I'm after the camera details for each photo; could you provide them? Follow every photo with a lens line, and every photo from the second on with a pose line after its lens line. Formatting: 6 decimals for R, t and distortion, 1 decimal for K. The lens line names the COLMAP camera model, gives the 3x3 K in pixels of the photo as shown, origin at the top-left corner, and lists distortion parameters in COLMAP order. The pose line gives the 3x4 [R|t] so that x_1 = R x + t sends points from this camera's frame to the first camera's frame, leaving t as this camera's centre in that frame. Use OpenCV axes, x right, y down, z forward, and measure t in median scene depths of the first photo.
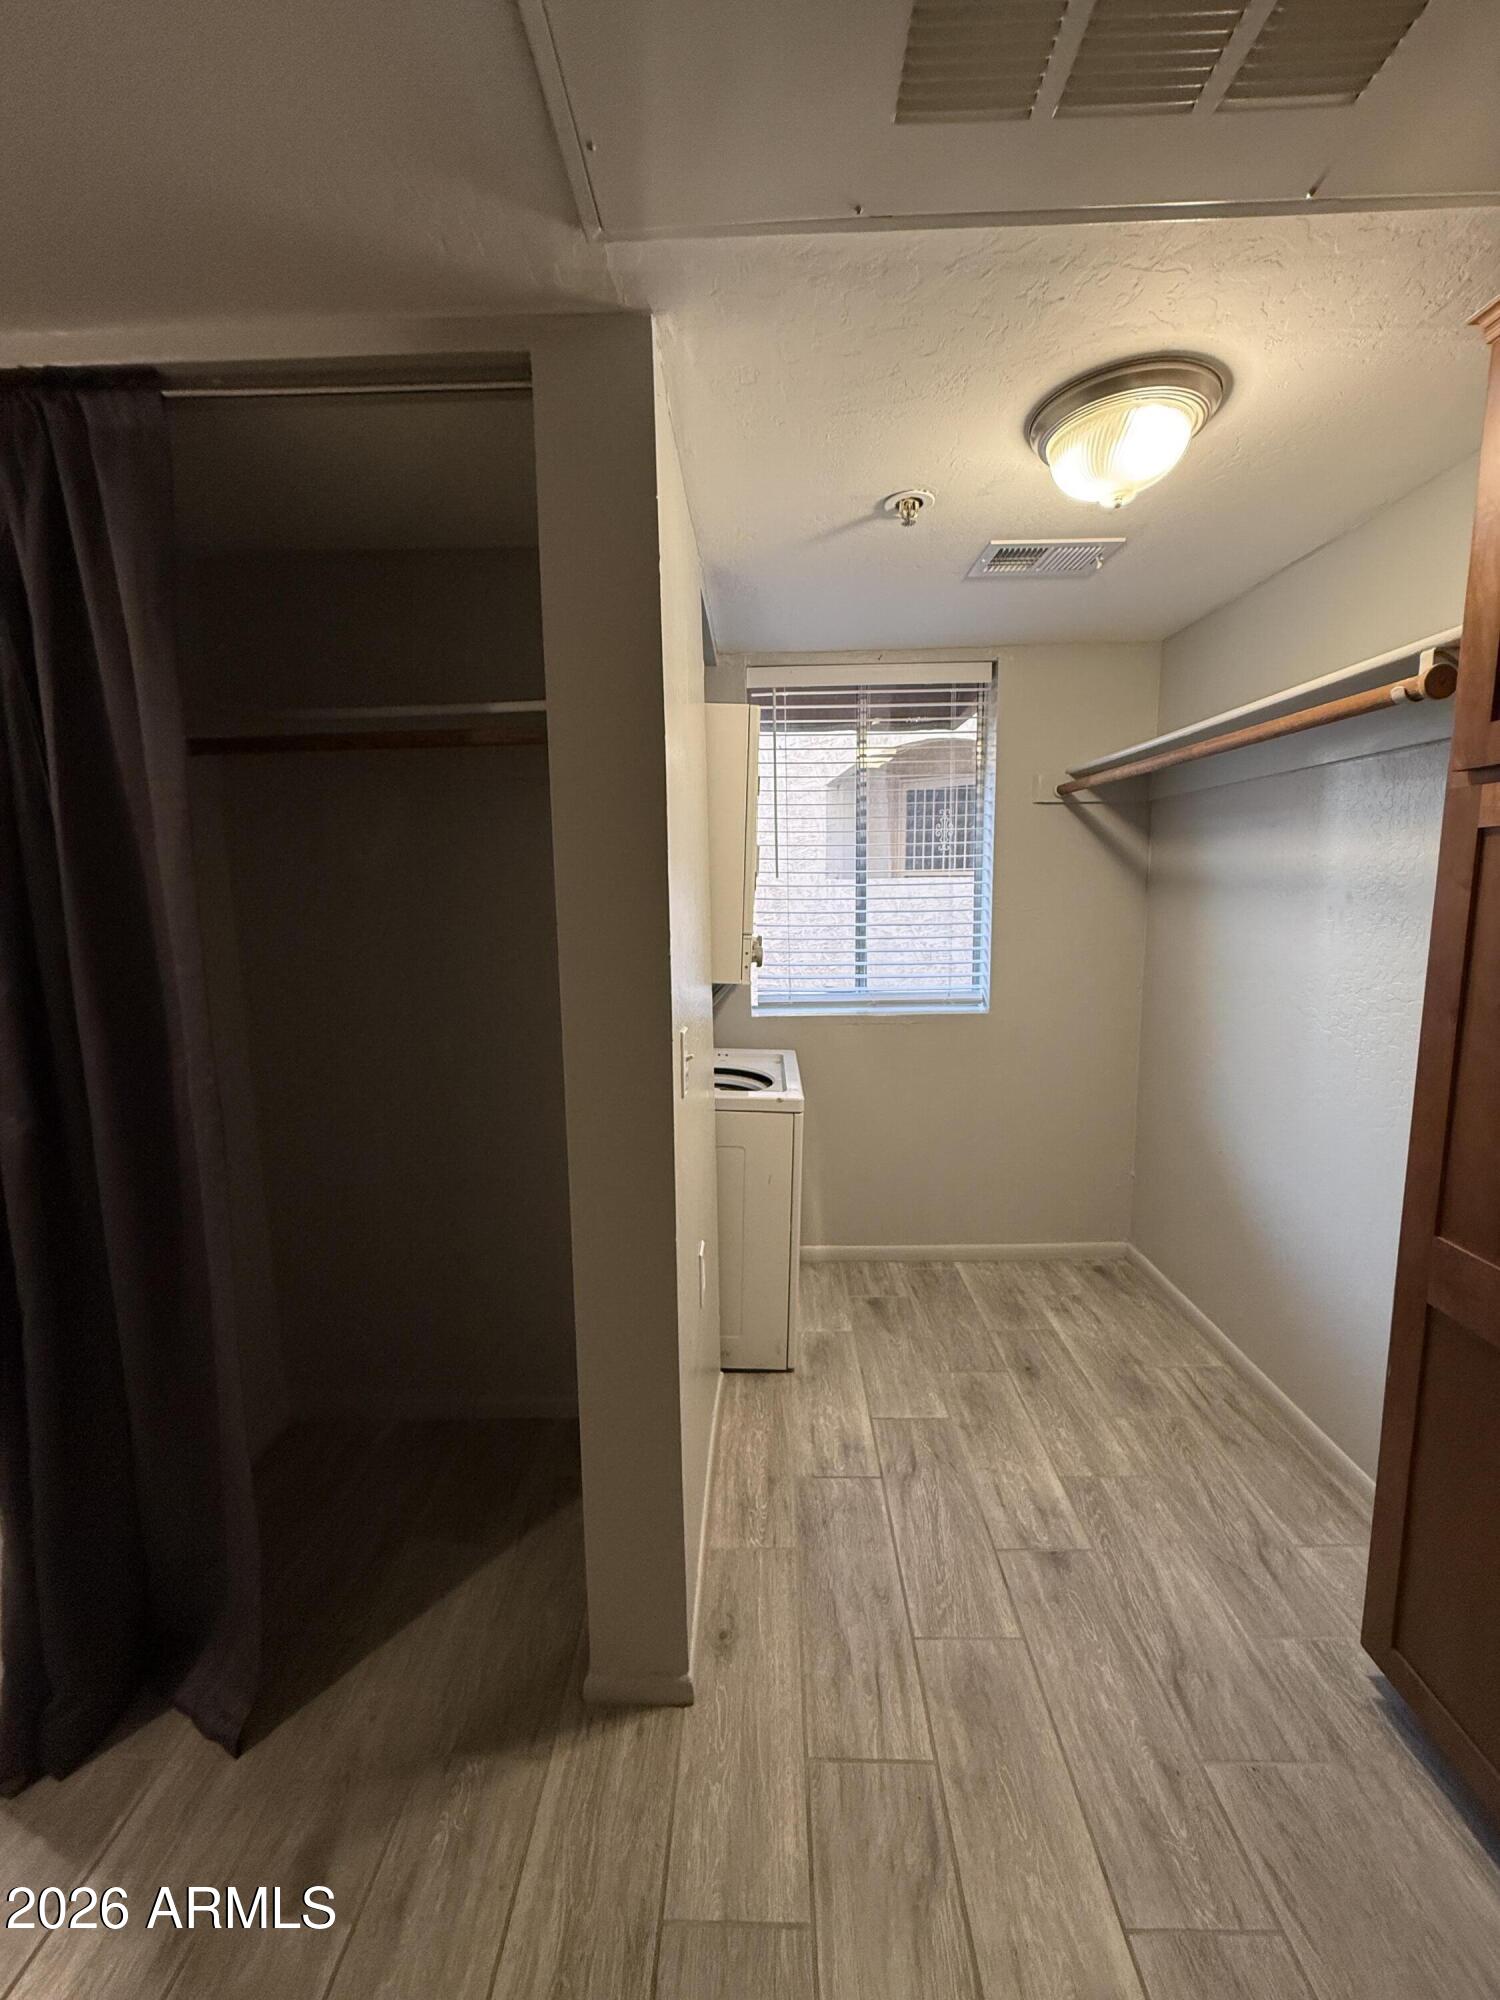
lens RADIAL K [[806.1, 0, 750.0], [0, 806.1, 1000.0], [0, 0, 1]] dist [-0.000276, -0.000115]
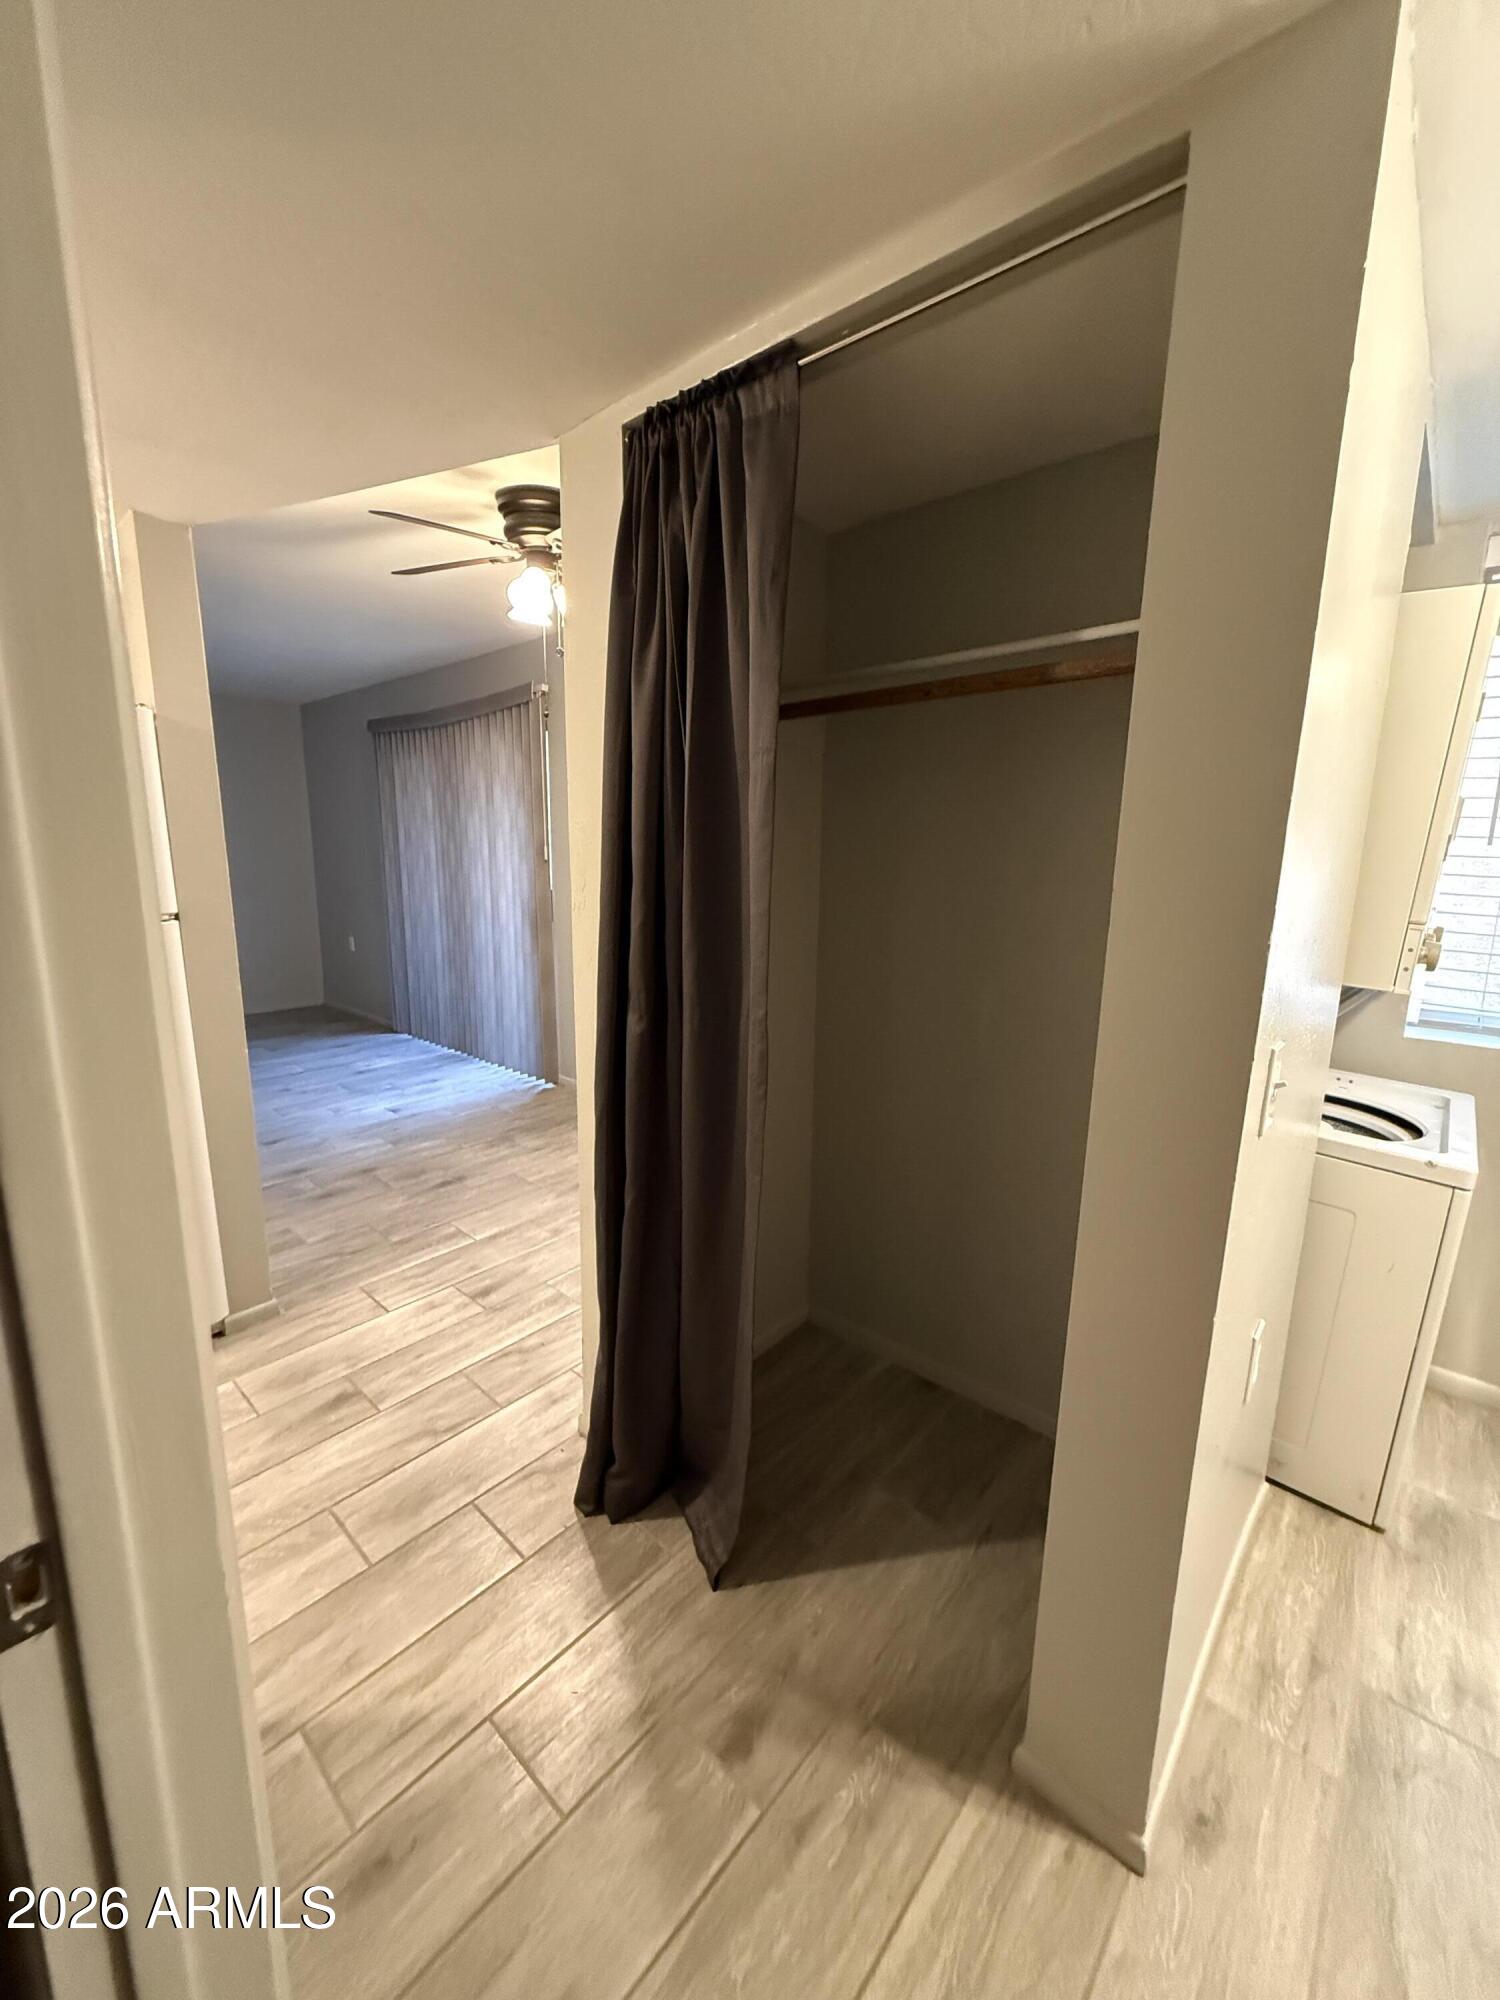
lens RADIAL K [[794.1, 0, 750.0], [0, 794.1, 1000.0], [0, 0, 1]] dist [0.000041, -0.000117]
pose [[0.760603, 0.146933, -0.632371, 0.002651], [-0.118151, 0.989114, 0.087713, -0.008461], [0.638375, 0.008001, 0.769684, 0.114995]]
